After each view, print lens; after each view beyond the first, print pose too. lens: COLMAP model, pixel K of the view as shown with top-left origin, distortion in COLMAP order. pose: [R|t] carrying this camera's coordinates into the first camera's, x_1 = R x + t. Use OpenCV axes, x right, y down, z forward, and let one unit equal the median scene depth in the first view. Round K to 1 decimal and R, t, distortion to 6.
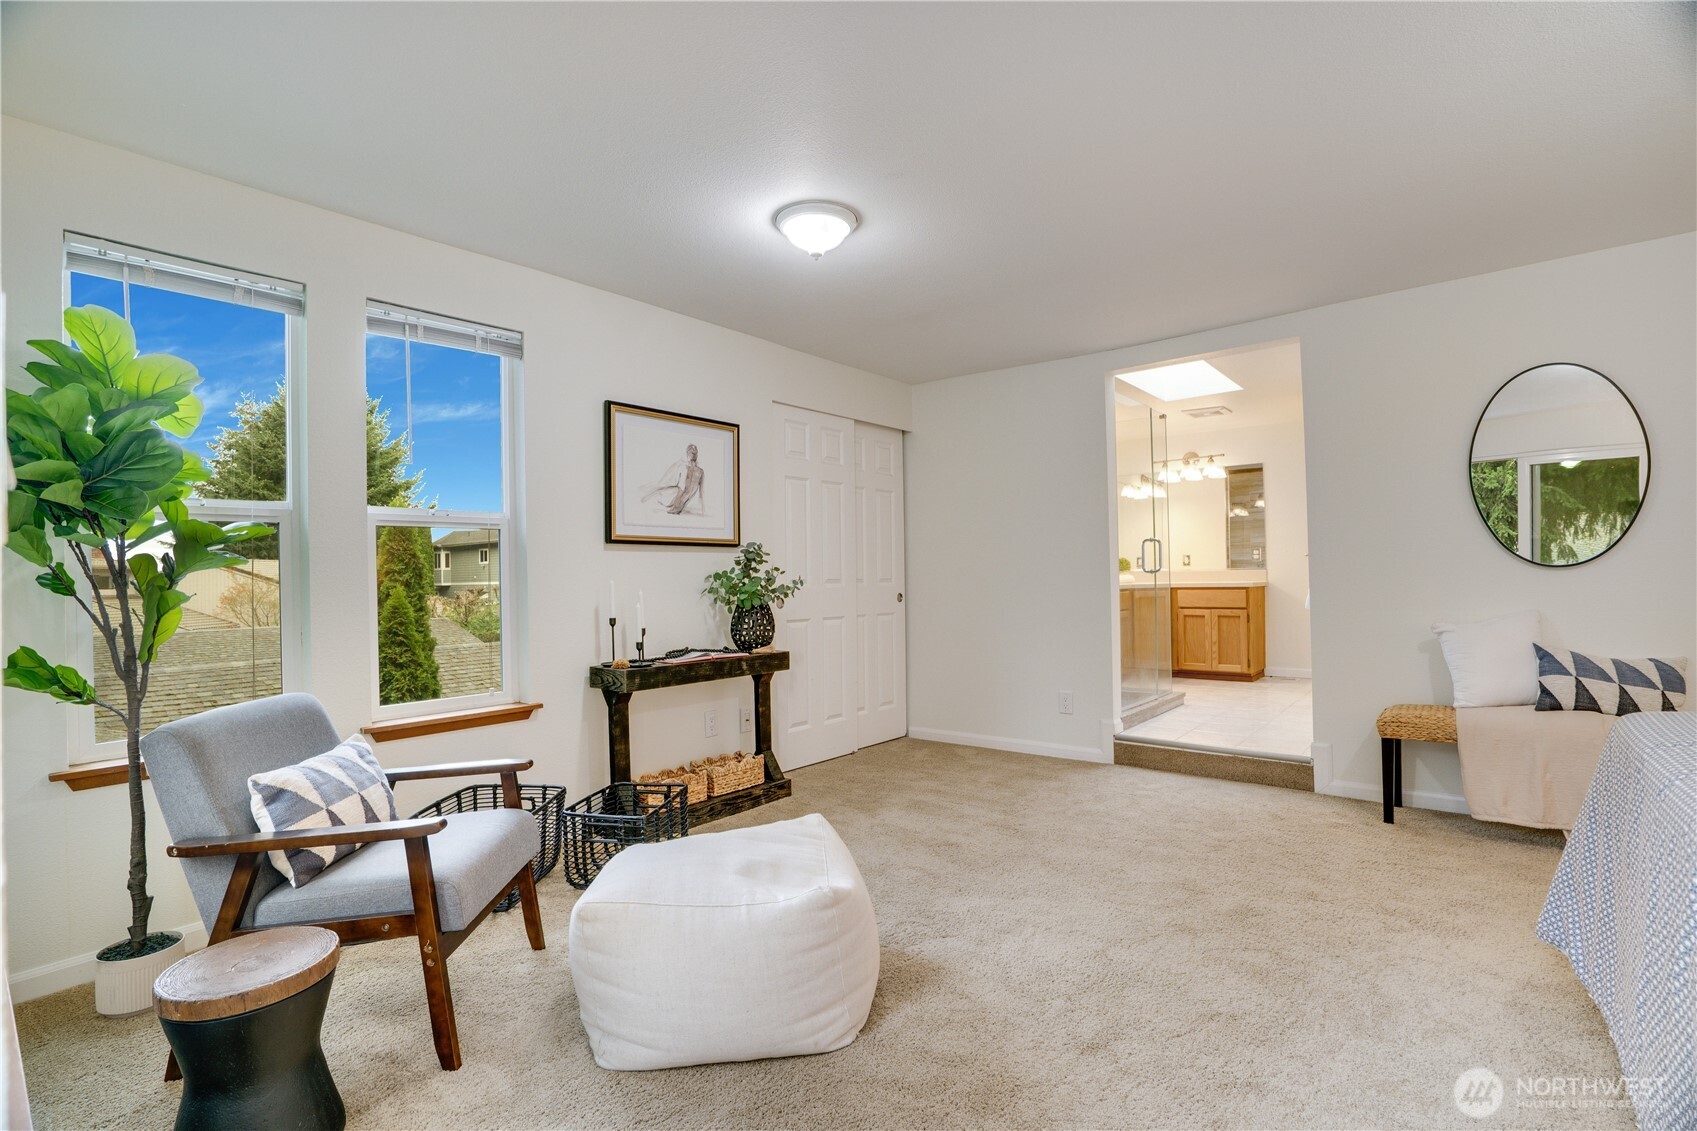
lens RADIAL K [[766.3, 0, 848.5], [0, 766.3, 565.5], [0, 0, 1]] dist [-0.000081, -0.000001]
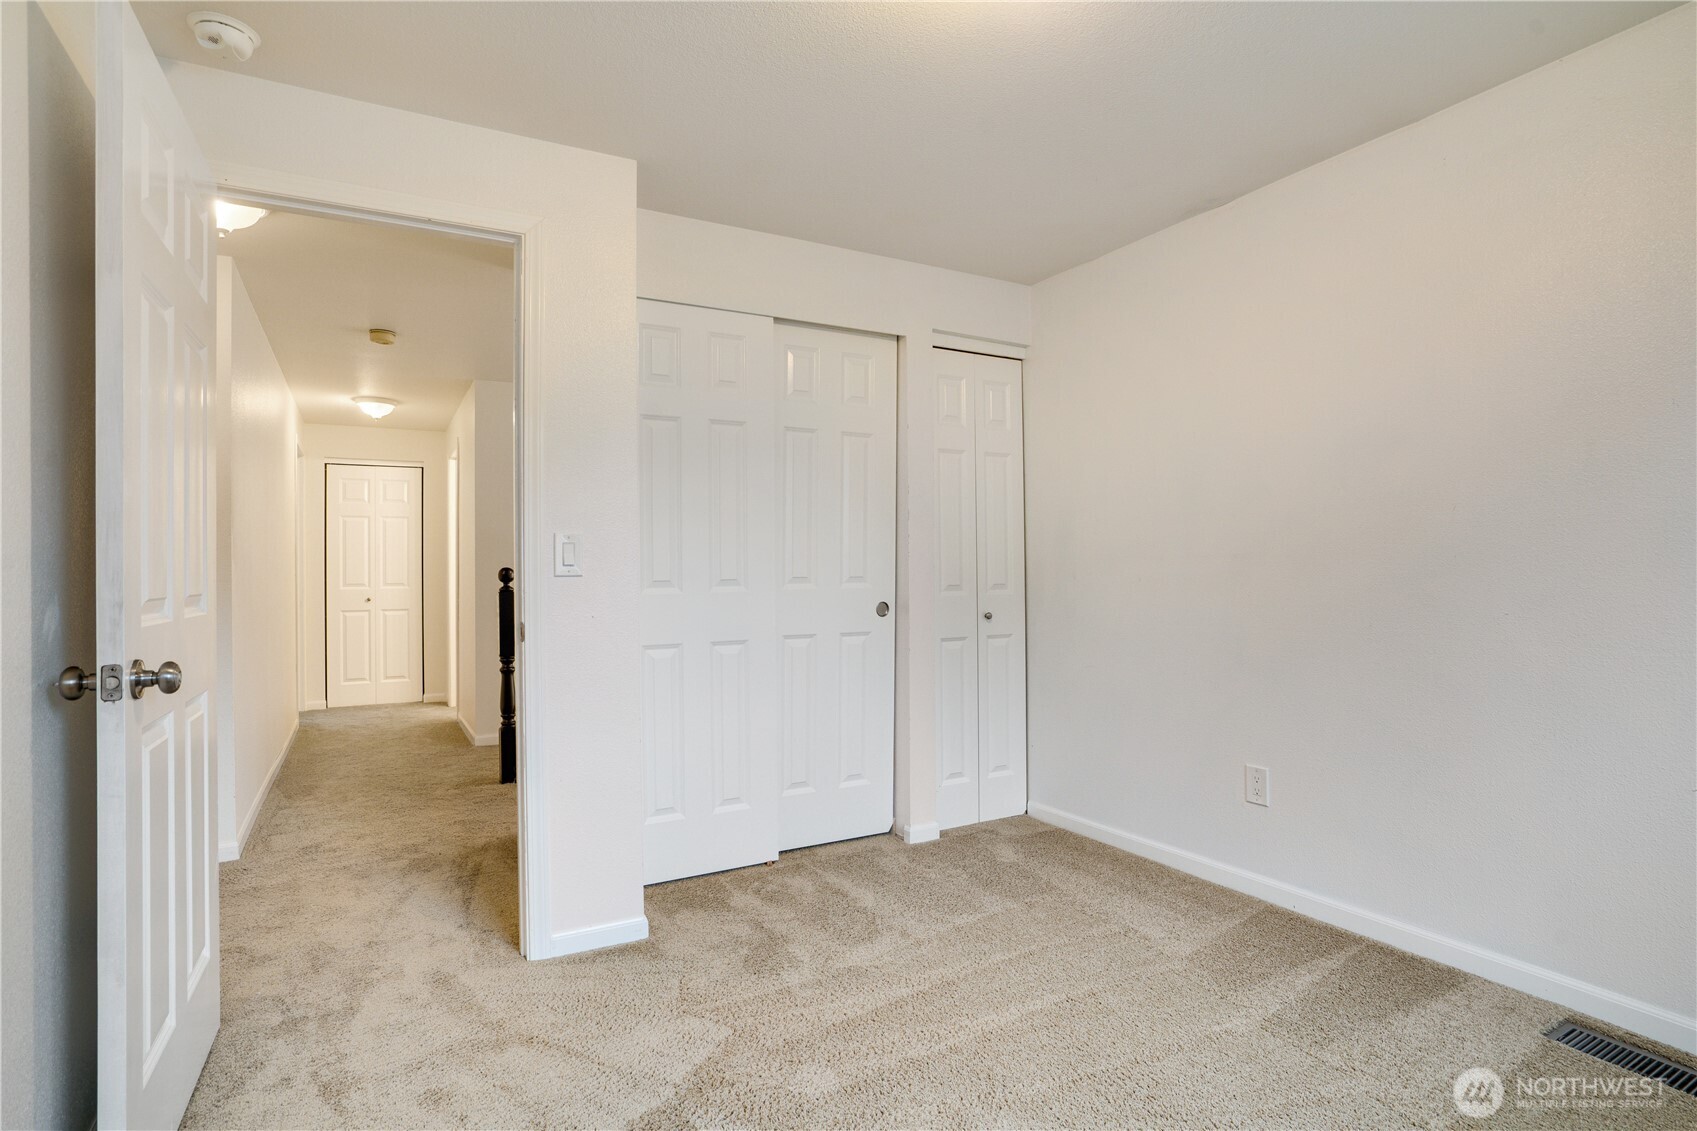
lens RADIAL K [[861.3, 0, 848.5], [0, 861.3, 565.5], [0, 0, 1]] dist [0.000123, -0.000050]
pose [[0.930285, -0.002172, -0.366832, 0.286518], [0.003170, 0.999993, 0.002119, 0.006174], [0.366825, -0.003134, 0.930285, 0.346499]]
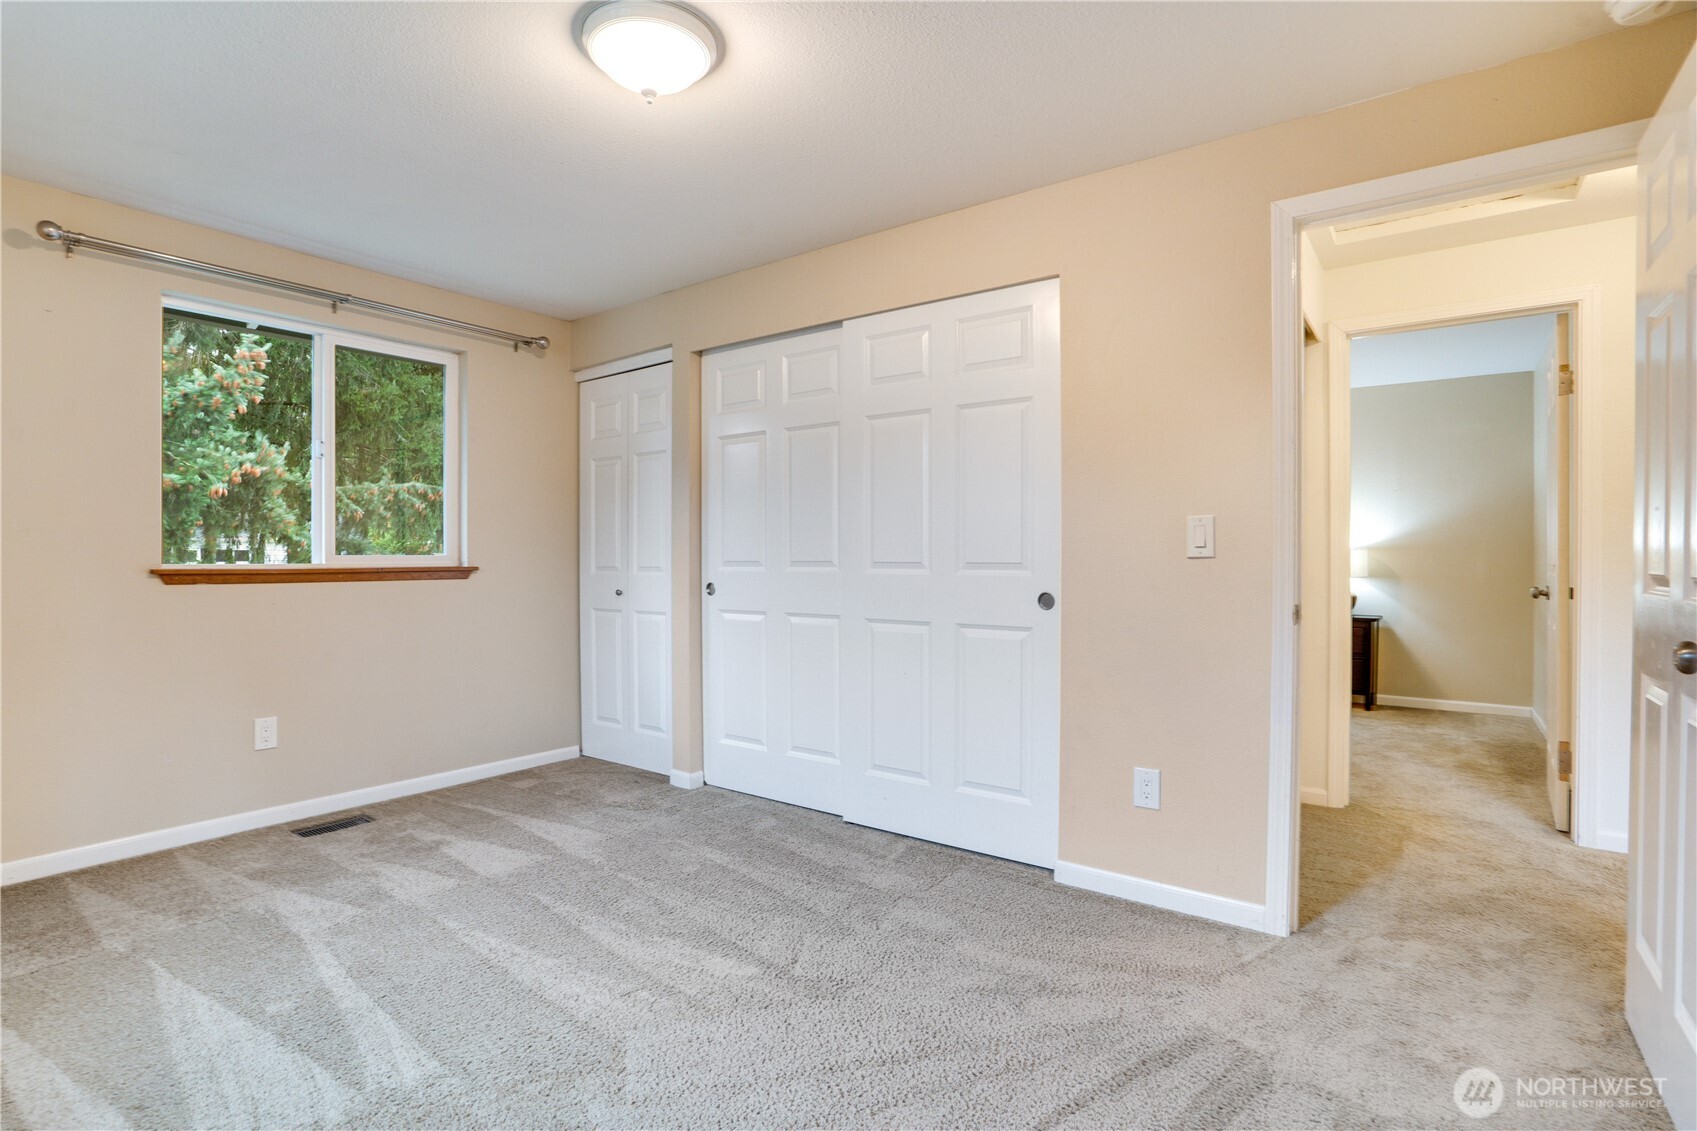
lens RADIAL K [[807.2, 0, 845.7], [0, 807.2, 552.2], [0, 0, 1]] dist [-0.000106, 0.000012]
pose [[0.079693, 0.012194, -0.996745, 0.595522], [0.010565, 0.999859, 0.013077, 0.000118], [0.996763, -0.011573, 0.079553, 0.826213]]
